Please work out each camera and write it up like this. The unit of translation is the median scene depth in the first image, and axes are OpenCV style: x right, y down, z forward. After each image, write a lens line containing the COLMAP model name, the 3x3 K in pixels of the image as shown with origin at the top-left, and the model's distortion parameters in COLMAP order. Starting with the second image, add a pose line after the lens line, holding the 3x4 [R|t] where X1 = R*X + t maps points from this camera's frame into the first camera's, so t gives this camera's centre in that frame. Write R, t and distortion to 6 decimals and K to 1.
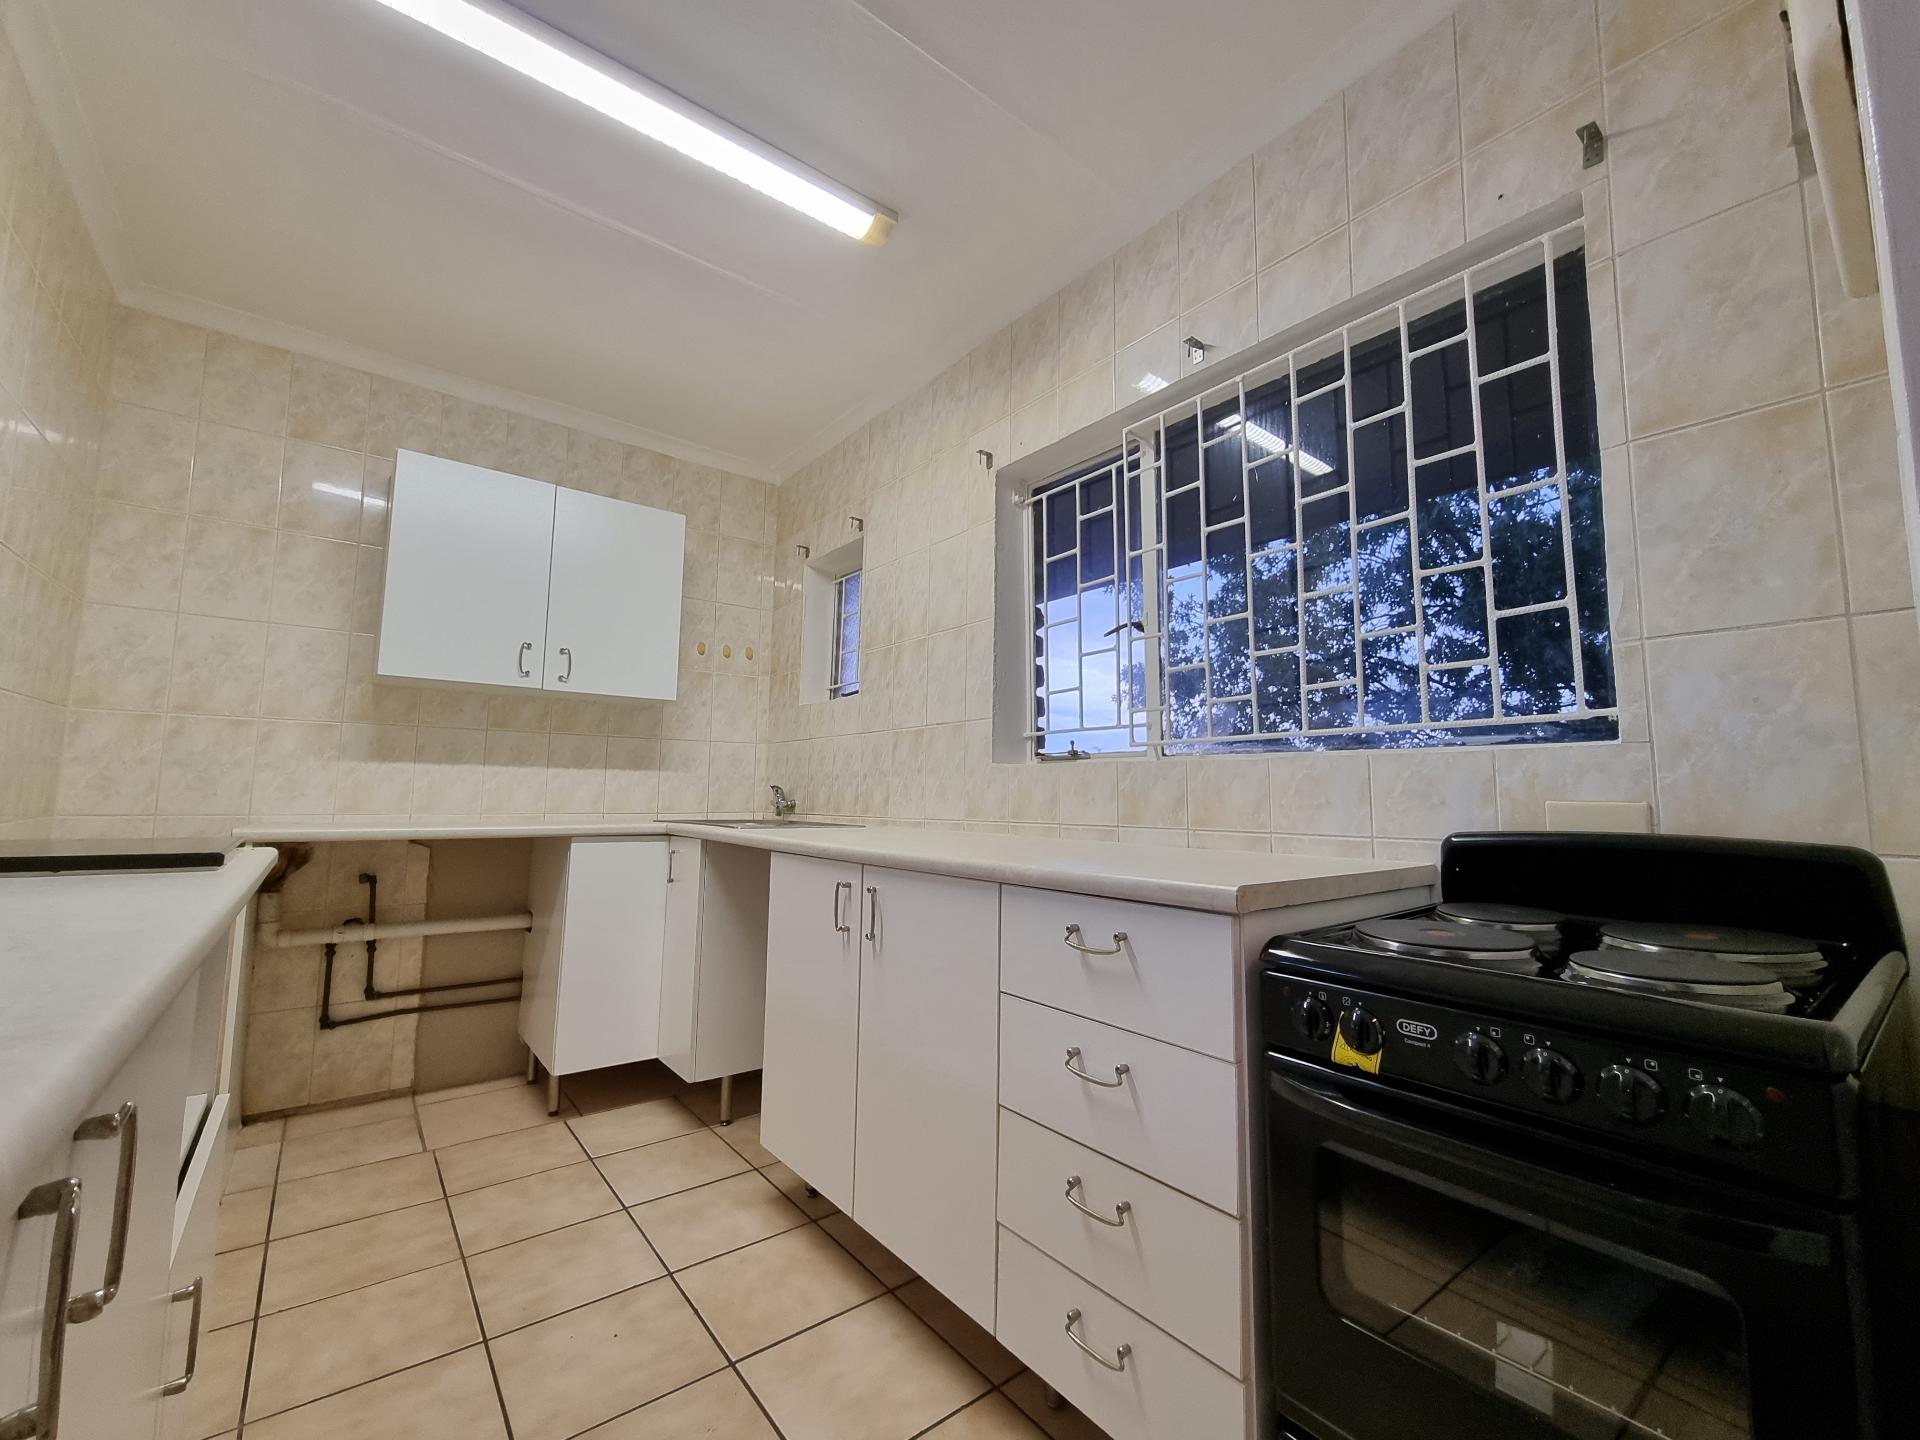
lens RADIAL K [[783.7, 0, 979.9], [0, 783.7, 718.9], [0, 0, 1]] dist [0.004762, -0.003318]
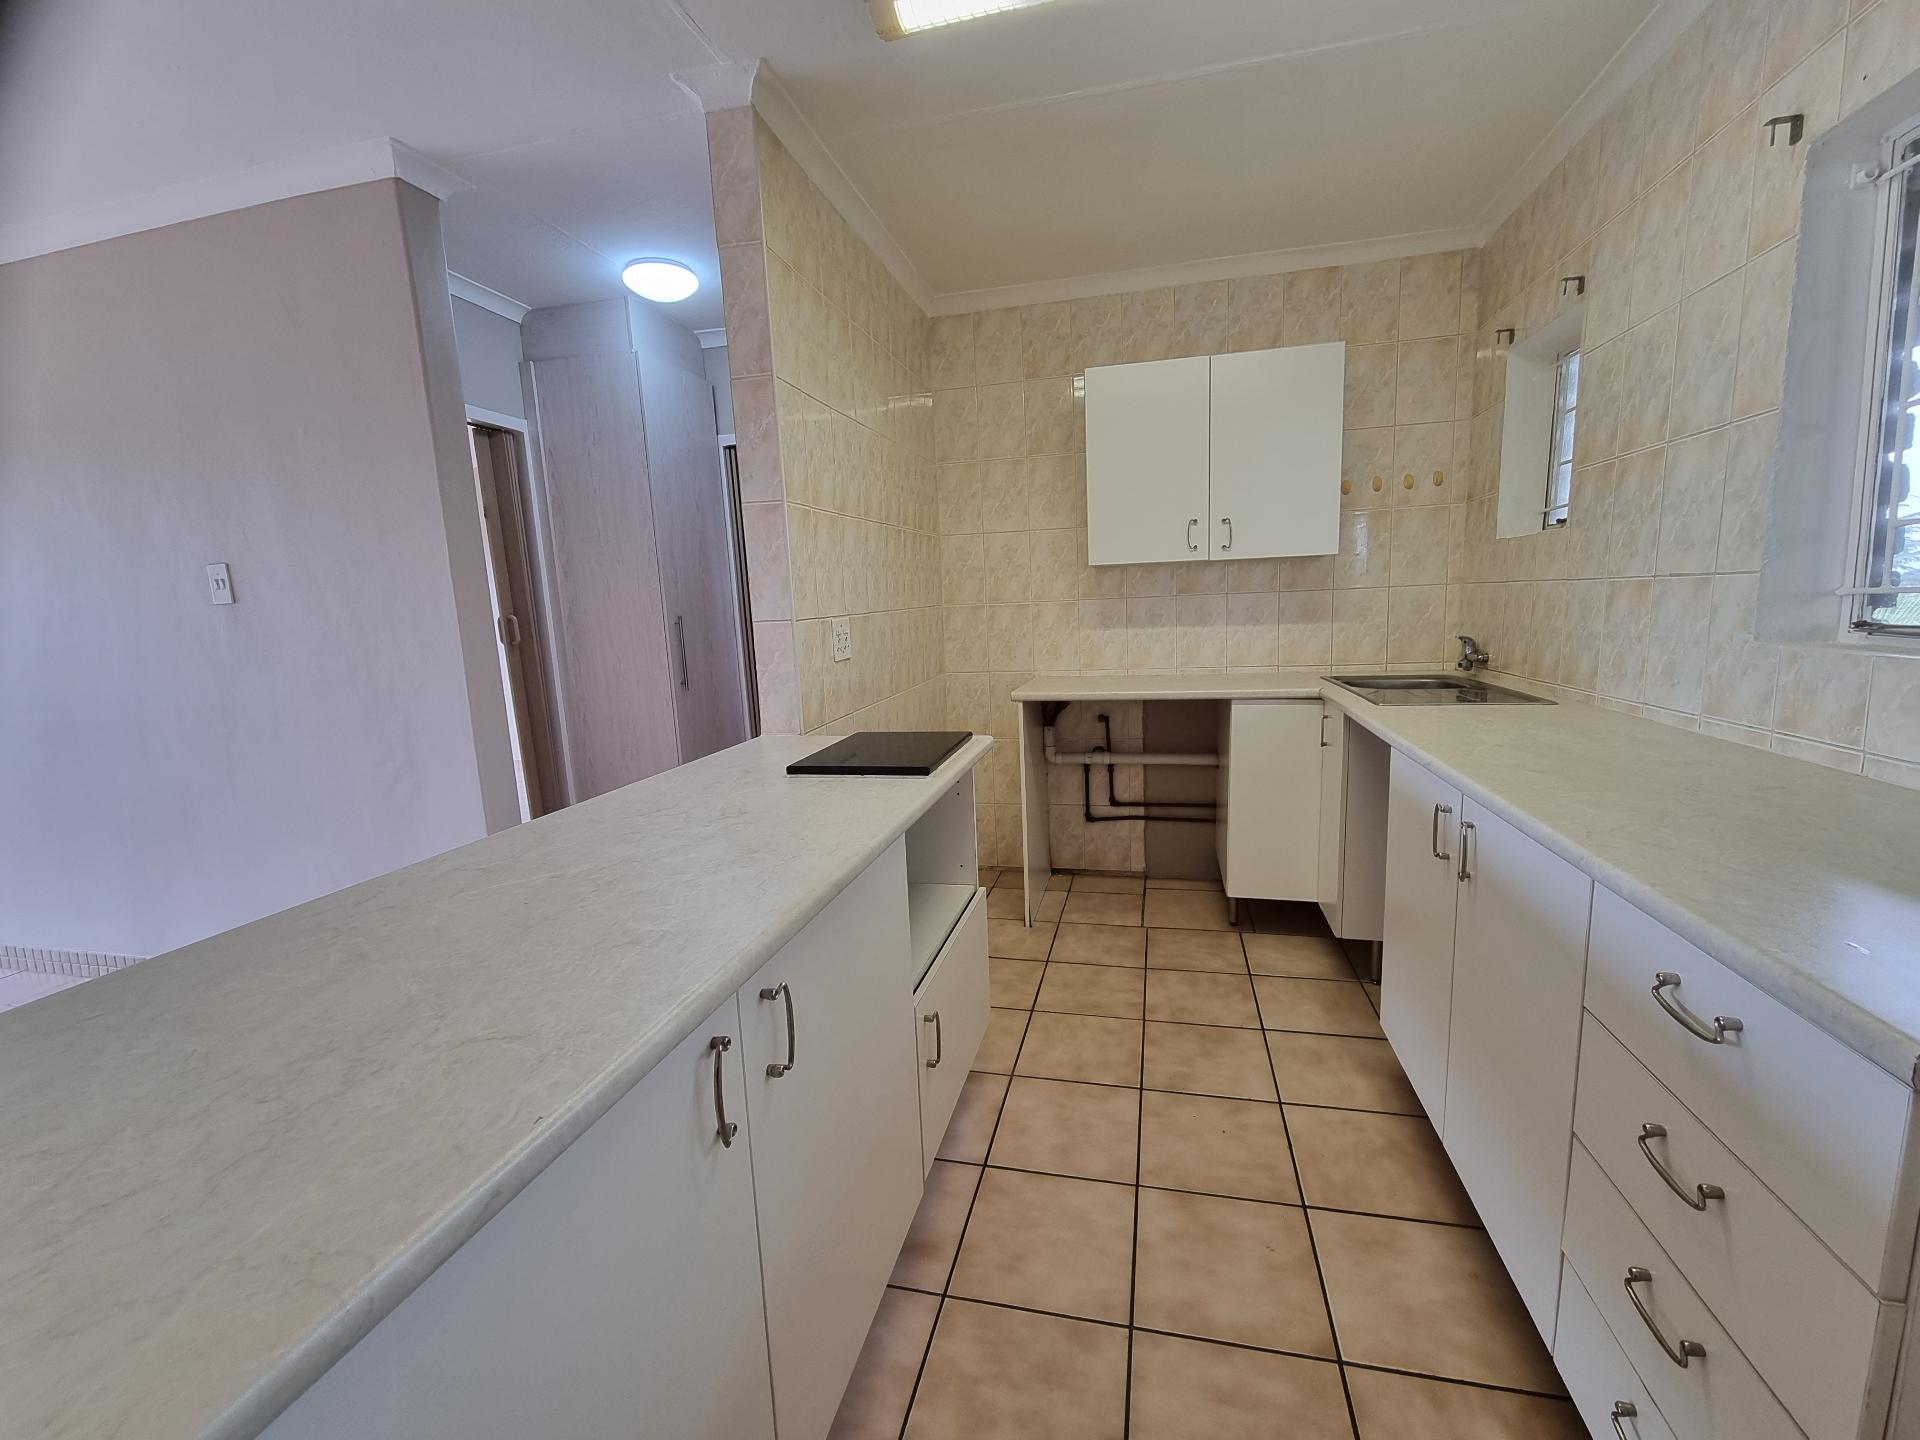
lens RADIAL K [[783.7, 0, 981.0], [0, 783.7, 721.6], [0, 0, 1]] dist [0.004762, -0.003318]
pose [[0.615113, 0.085100, -0.783833, 0.132791], [0.125734, 0.970847, 0.204075, -0.090405], [0.778349, -0.224084, 0.586481, 0.069103]]
